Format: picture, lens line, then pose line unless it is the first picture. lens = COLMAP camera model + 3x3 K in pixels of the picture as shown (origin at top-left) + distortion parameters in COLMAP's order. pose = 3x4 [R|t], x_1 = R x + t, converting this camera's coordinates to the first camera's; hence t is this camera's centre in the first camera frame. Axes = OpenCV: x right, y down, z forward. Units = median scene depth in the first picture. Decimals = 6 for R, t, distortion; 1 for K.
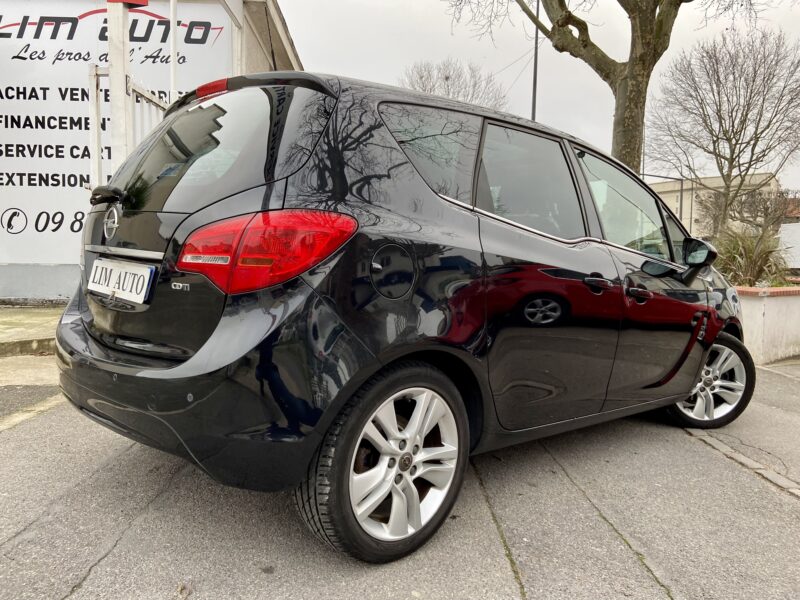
lens RADIAL K [[621.9, 0, 402.9], [0, 621.9, 296.8], [0, 0, 1]] dist [0.107851, -0.122109]
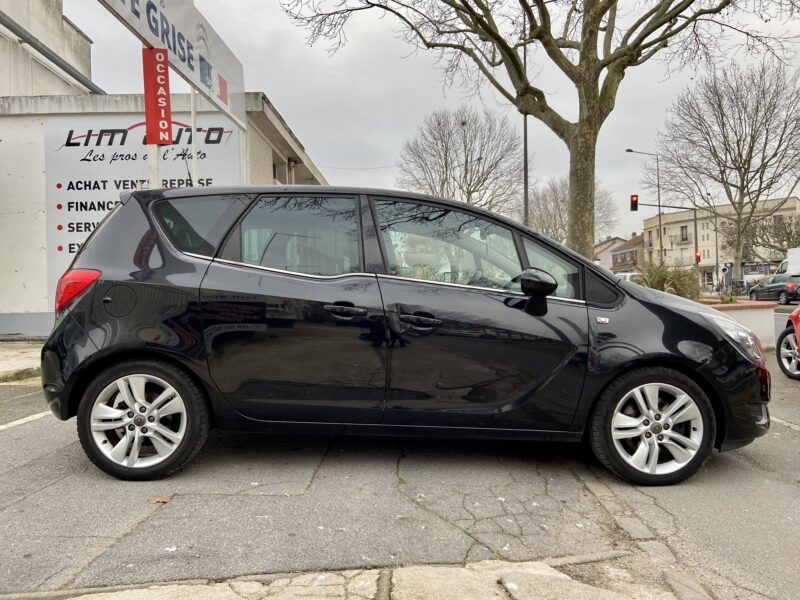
lens RADIAL K [[621.9, 0, 402.9], [0, 621.9, 296.8], [0, 0, 1]] dist [0.107851, -0.122109]
pose [[0.997714, -0.038790, -0.055336, 0.081347], [0.035349, 0.997458, -0.061863, 0.015510], [0.057595, 0.059765, 0.996550, -0.174062]]
